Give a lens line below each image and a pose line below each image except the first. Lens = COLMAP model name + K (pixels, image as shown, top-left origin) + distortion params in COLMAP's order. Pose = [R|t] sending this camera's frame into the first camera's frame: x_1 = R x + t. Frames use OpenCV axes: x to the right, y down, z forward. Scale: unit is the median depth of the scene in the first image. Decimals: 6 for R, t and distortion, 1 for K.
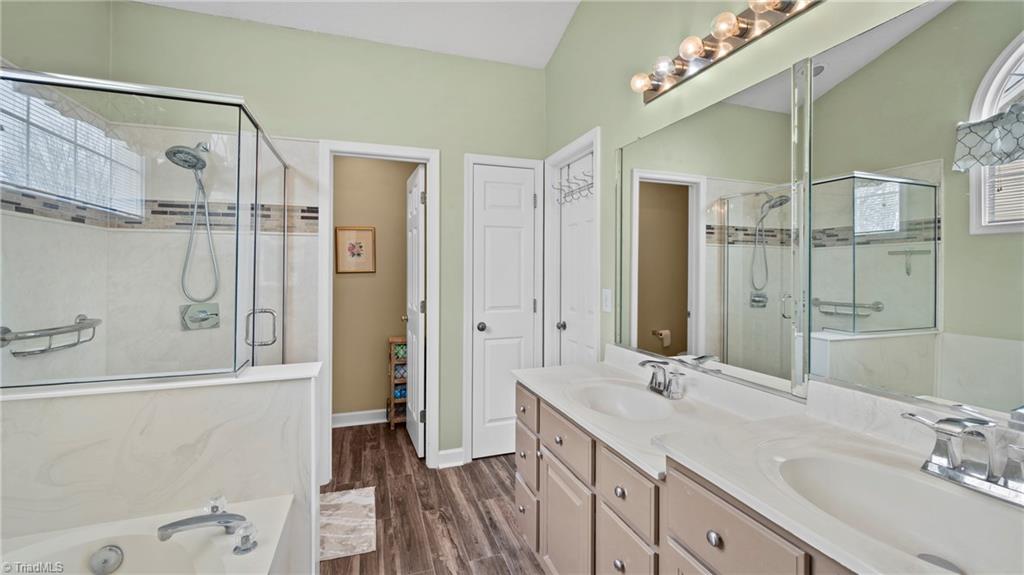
lens RADIAL K [[412.9, 0, 513.5], [0, 412.9, 285.9], [0, 0, 1]] dist [-0.000320, 0.002071]
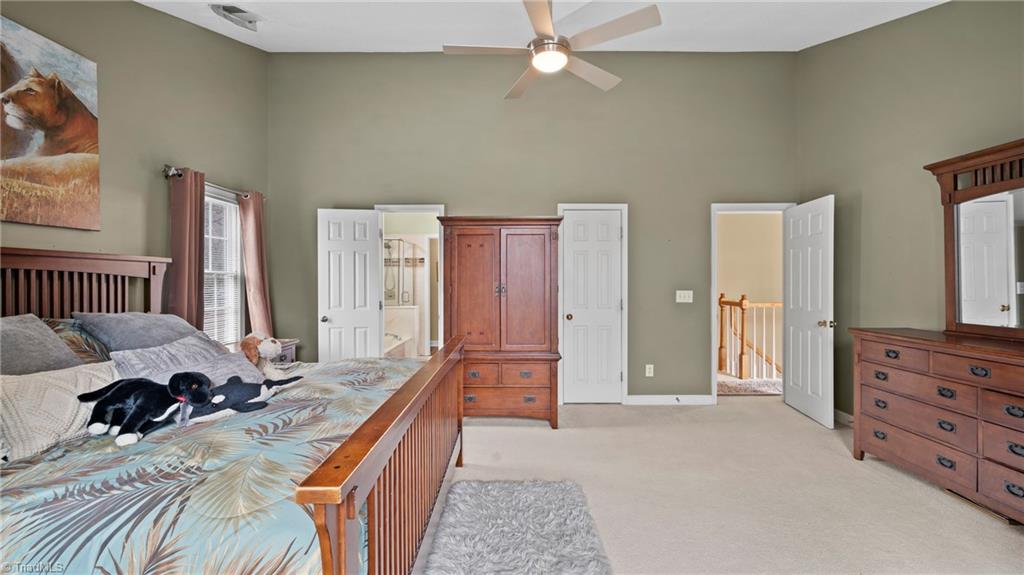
lens RADIAL K [[412.9, 0, 509.7], [0, 412.9, 283.0], [0, 0, 1]] dist [-0.000320, 0.002071]
pose [[0.945042, 0.002689, -0.326938, 1.020768], [-0.001731, 0.999993, 0.003222, -0.029968], [0.326945, -0.002479, 0.945040, -1.506027]]
